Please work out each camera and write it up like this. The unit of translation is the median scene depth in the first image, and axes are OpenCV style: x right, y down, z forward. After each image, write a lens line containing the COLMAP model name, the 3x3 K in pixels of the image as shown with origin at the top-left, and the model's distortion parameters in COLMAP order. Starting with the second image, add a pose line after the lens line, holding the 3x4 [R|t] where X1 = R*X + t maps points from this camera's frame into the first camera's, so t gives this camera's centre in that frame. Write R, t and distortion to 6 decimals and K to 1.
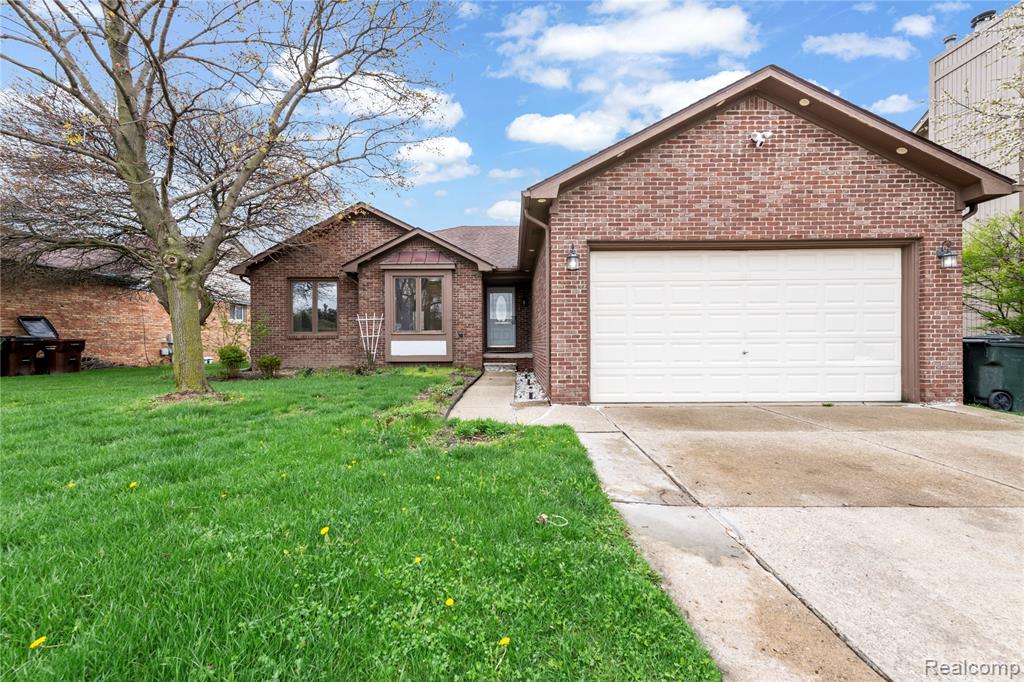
lens RADIAL K [[407.7, 0, 513.3], [0, 407.7, 344.2], [0, 0, 1]] dist [0.003749, 0.000291]
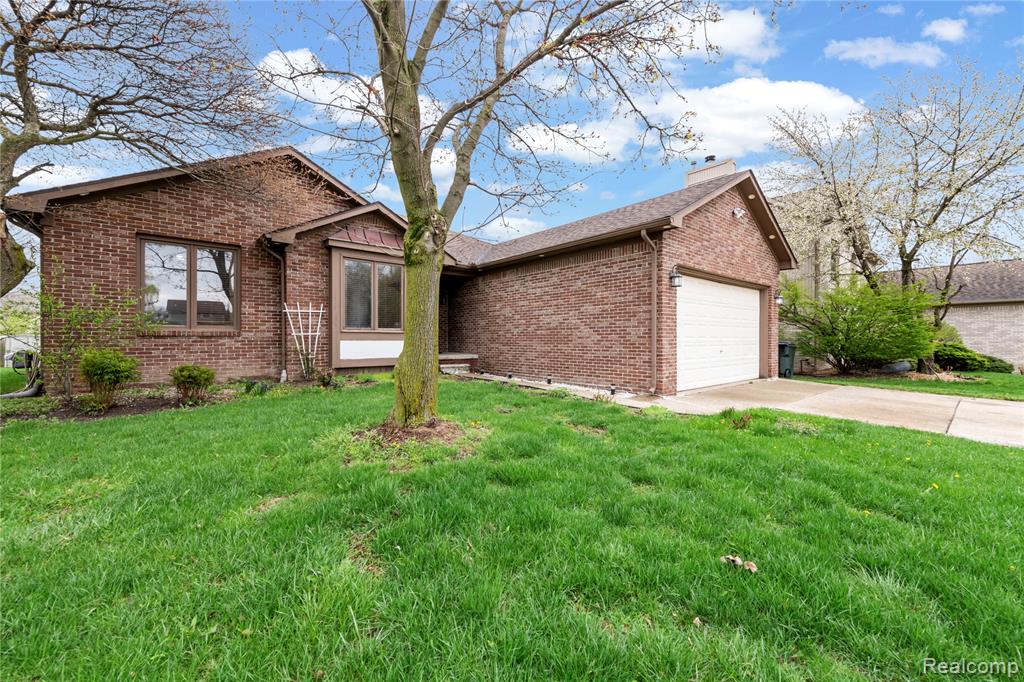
lens RADIAL K [[407.7, 0, 513.2], [0, 407.7, 340.3], [0, 0, 1]] dist [0.003749, 0.000291]
pose [[0.757264, 0.004721, 0.653092, -0.554735], [-0.002976, 0.999988, -0.003778, -0.006919], [-0.653102, 0.000917, 0.757270, 0.203710]]
